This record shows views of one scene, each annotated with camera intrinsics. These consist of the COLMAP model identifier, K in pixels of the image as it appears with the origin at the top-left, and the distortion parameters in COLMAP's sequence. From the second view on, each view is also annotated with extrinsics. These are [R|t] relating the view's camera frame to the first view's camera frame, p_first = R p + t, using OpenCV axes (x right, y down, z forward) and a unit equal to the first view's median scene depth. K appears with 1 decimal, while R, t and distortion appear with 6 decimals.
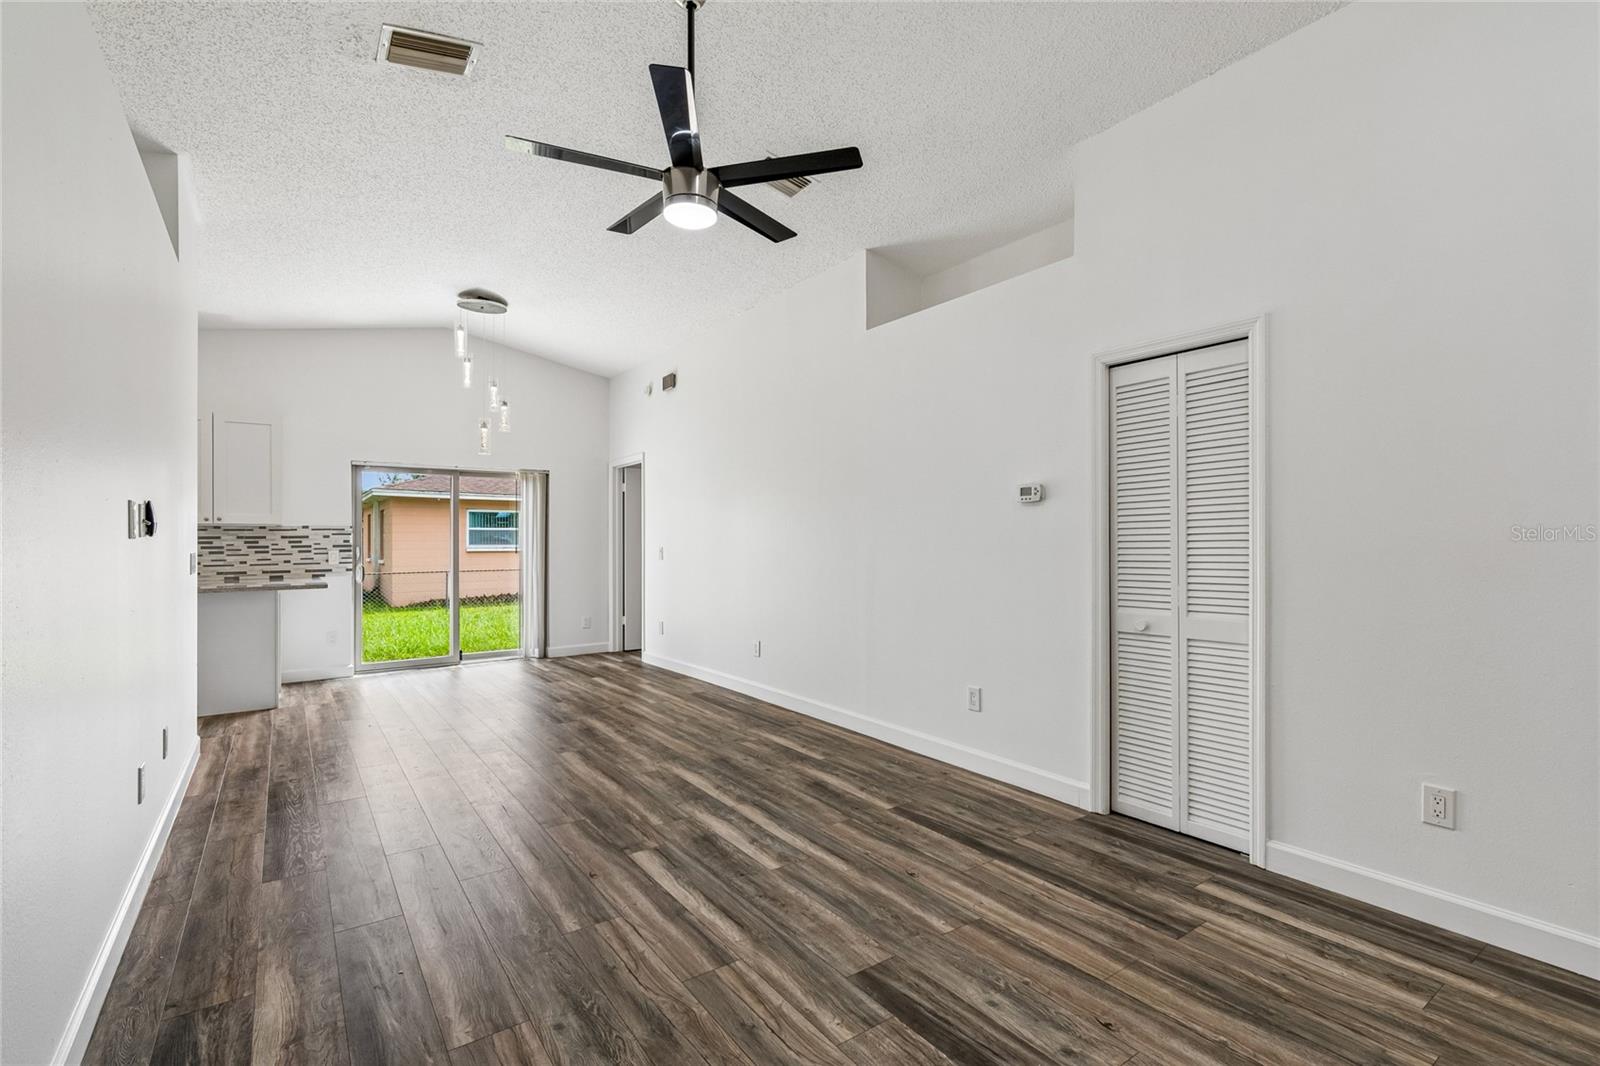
lens RADIAL K [[715.0, 0, 805.1], [0, 715.0, 541.9], [0, 0, 1]] dist [0.003399, -0.002434]
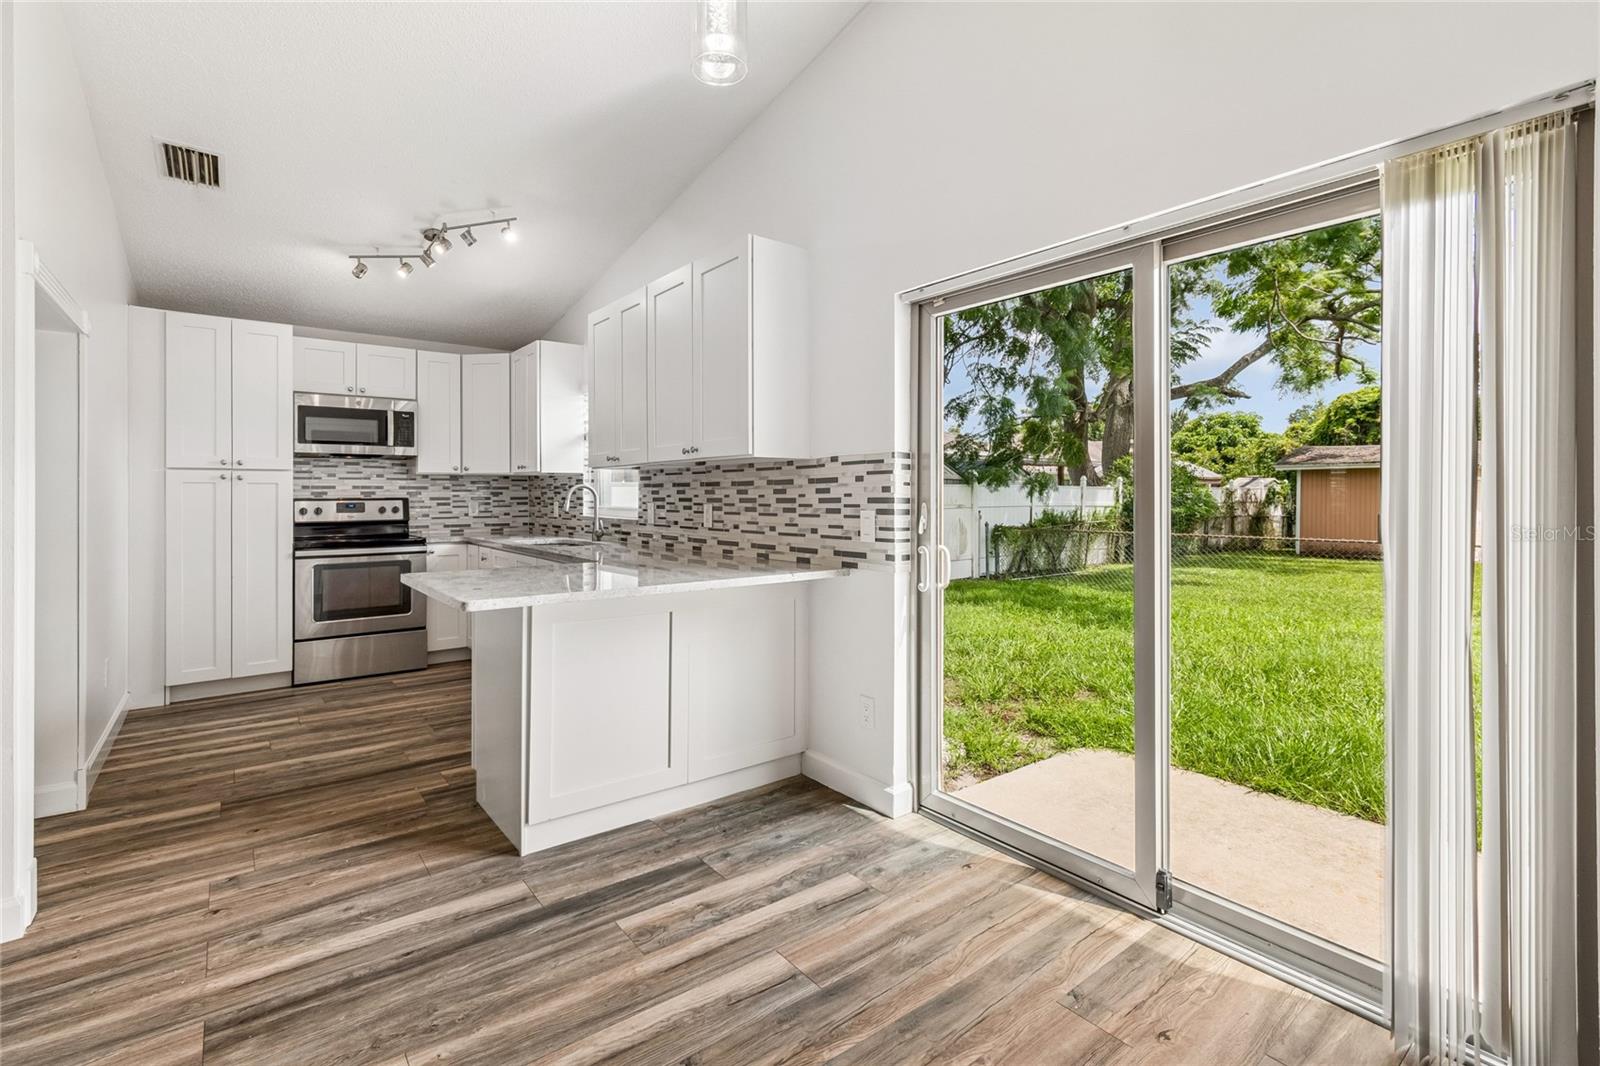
lens RADIAL K [[715.0, 0, 788.5], [0, 715.0, 498.7], [0, 0, 1]] dist [0.003399, -0.002434]
pose [[0.022743, 0.011666, -0.999673, -0.379288], [0.003784, 0.999924, 0.011755, -0.000645], [0.999734, -0.004050, 0.022697, 1.589961]]
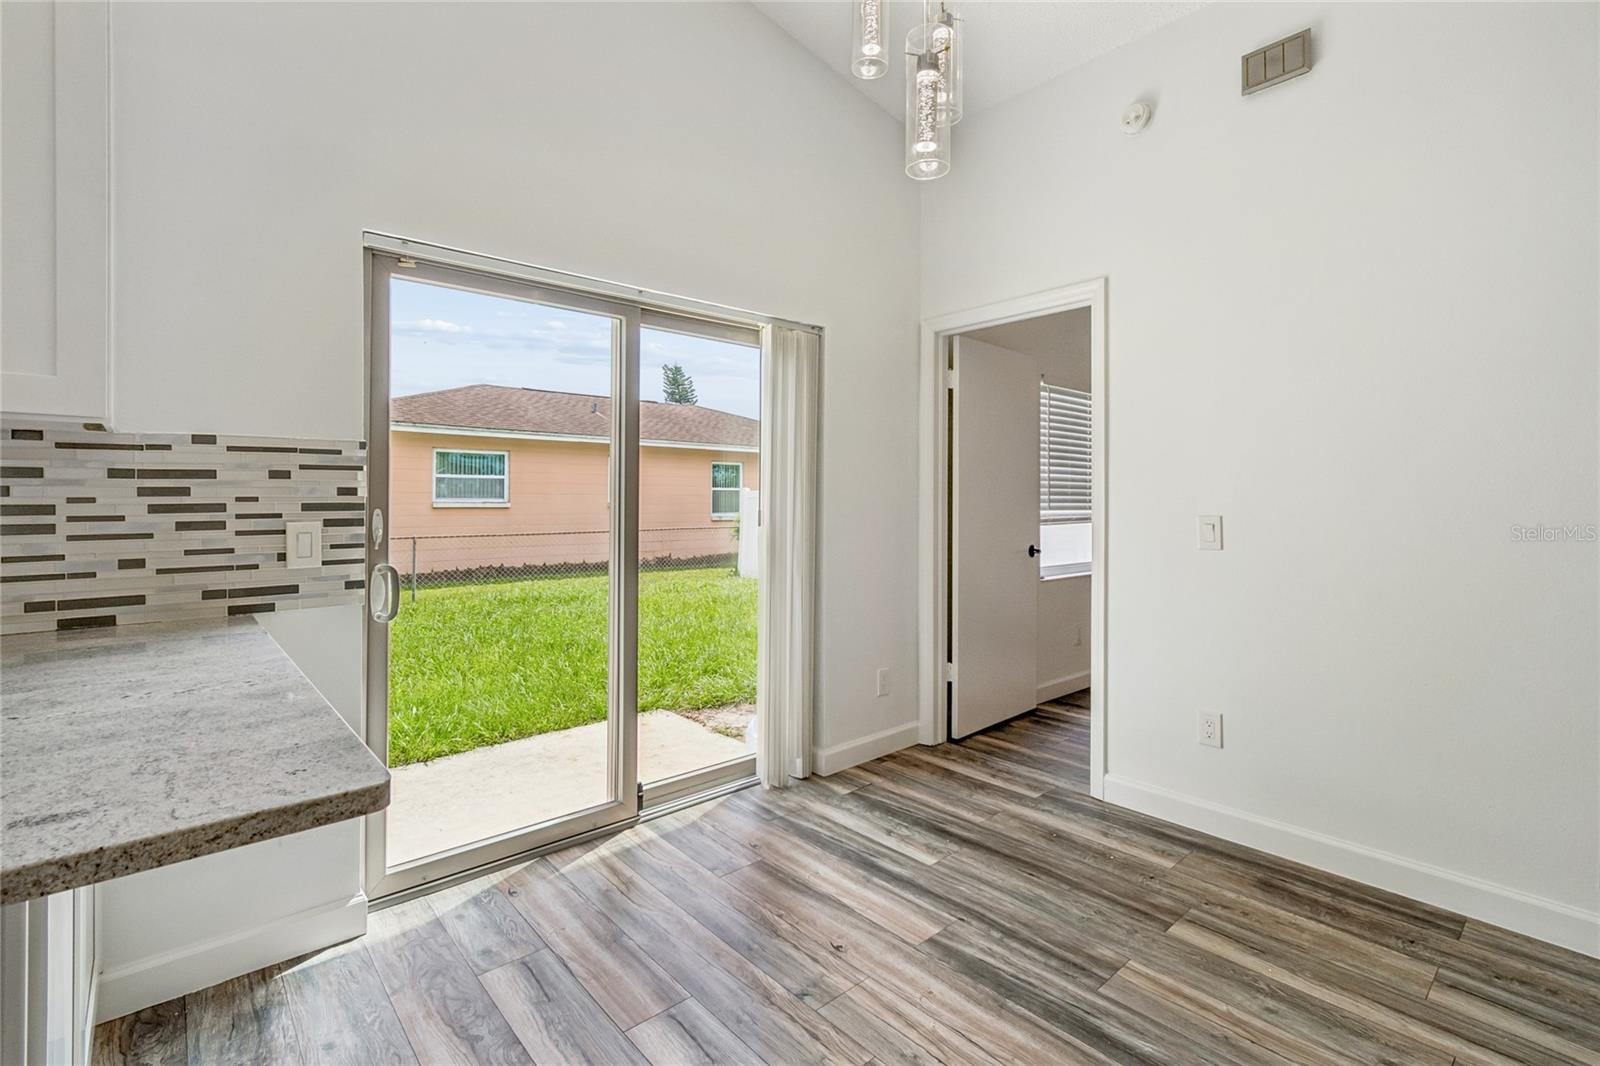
lens RADIAL K [[715.0, 0, 803.5], [0, 715.0, 502.0], [0, 0, 1]] dist [0.003399, -0.002434]
pose [[0.995431, 0.009661, 0.094997, -0.812265], [-0.010229, 0.999933, 0.005490, 0.000068], [-0.094937, -0.006437, 0.995462, 1.155921]]
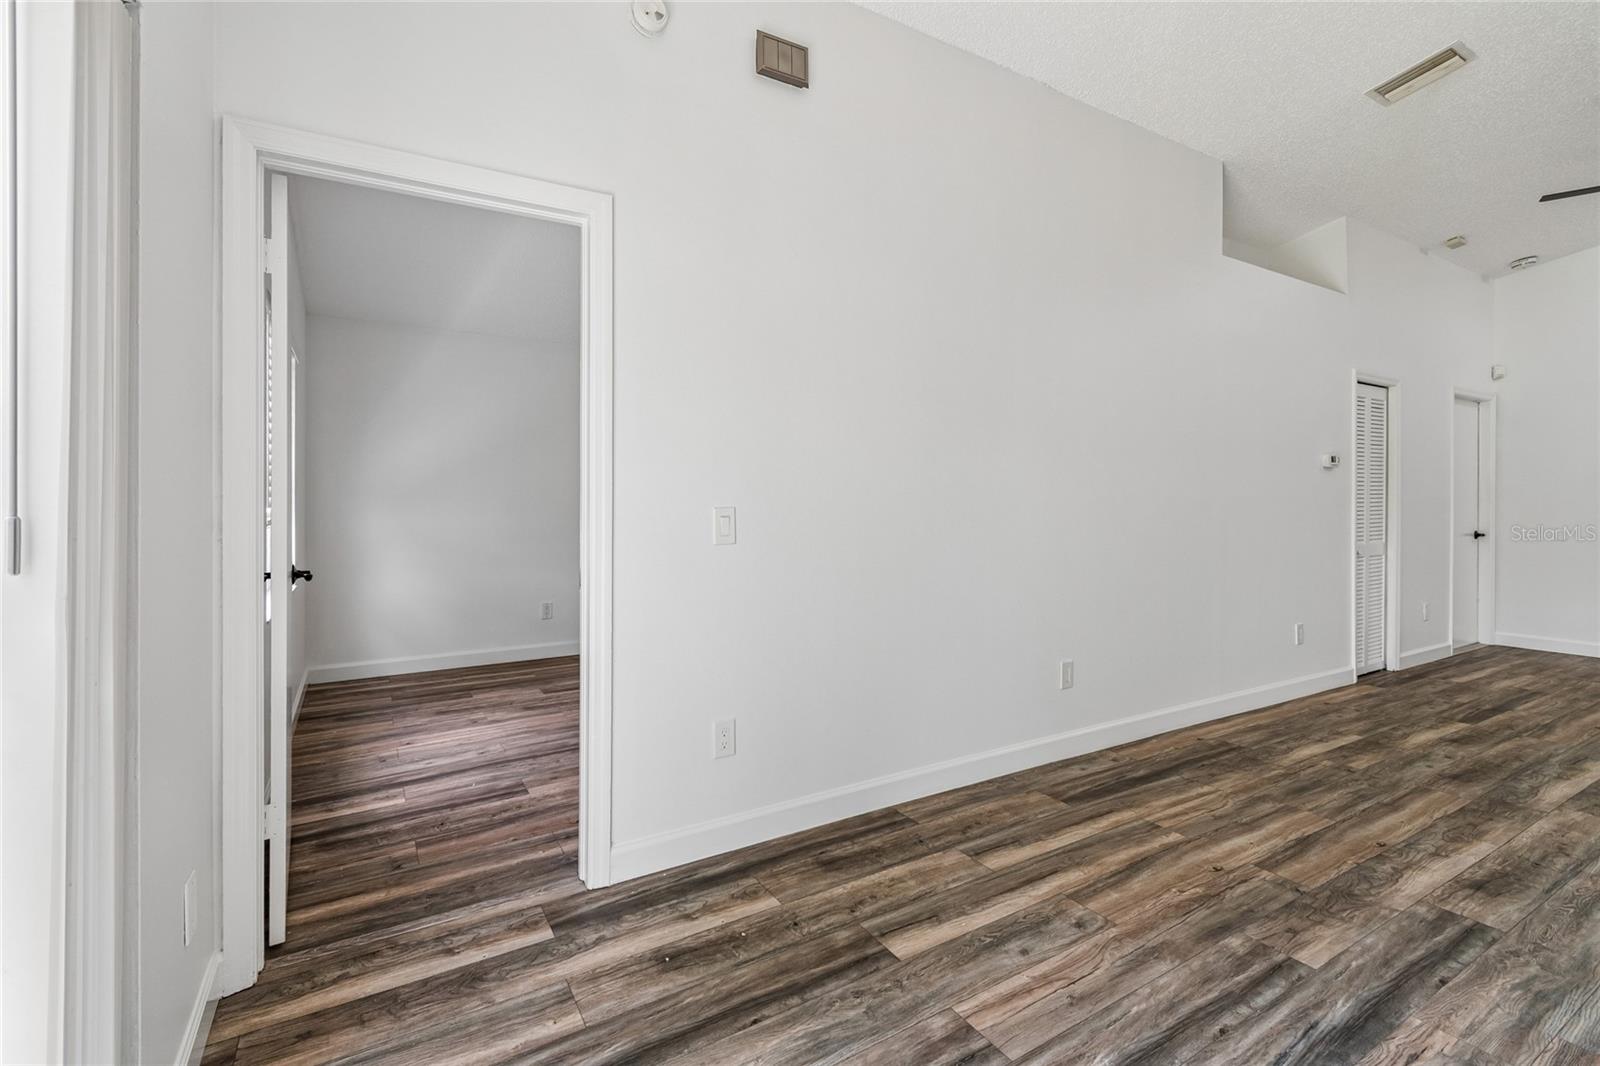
lens RADIAL K [[715.0, 0, 783.2], [0, 715.0, 506.7], [0, 0, 1]] dist [0.003399, -0.002434]
pose [[0.100961, -0.007052, 0.994865, -0.980903], [-0.001752, 0.999972, 0.007266, 0.006784], [-0.994889, -0.002476, 0.100946, 1.682880]]
